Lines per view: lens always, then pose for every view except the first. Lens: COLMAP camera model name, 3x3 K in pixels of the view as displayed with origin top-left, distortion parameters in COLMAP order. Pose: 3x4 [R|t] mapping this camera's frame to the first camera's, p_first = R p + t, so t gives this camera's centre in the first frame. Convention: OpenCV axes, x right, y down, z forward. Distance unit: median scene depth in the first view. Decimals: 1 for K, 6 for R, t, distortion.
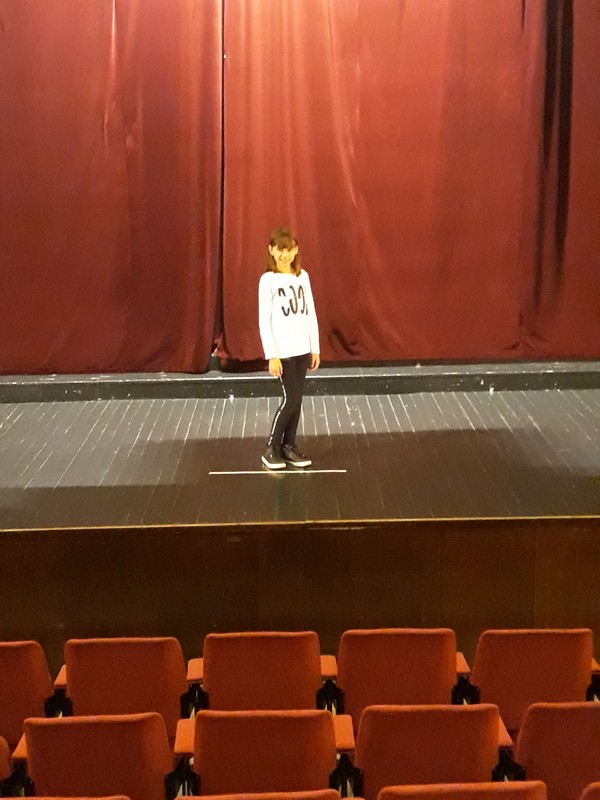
lens RADIAL K [[1210.7, 0, 300.0], [0, 1210.7, 400.0], [0, 0, 1]] dist [0.216946, -1.001883]
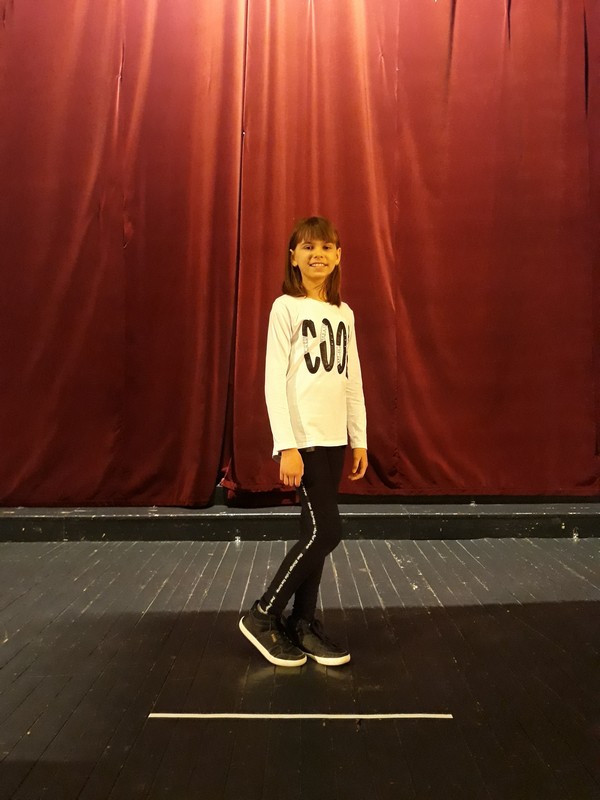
lens RADIAL K [[672.1, 0, 299.7], [0, 672.1, 382.2], [0, 0, 1]] dist [0.057614, -0.187876]
pose [[0.999747, 0.012592, -0.018639, -0.010683], [-0.016456, 0.974364, -0.224373, -0.004456], [0.015336, 0.224623, 0.974325, 0.561649]]
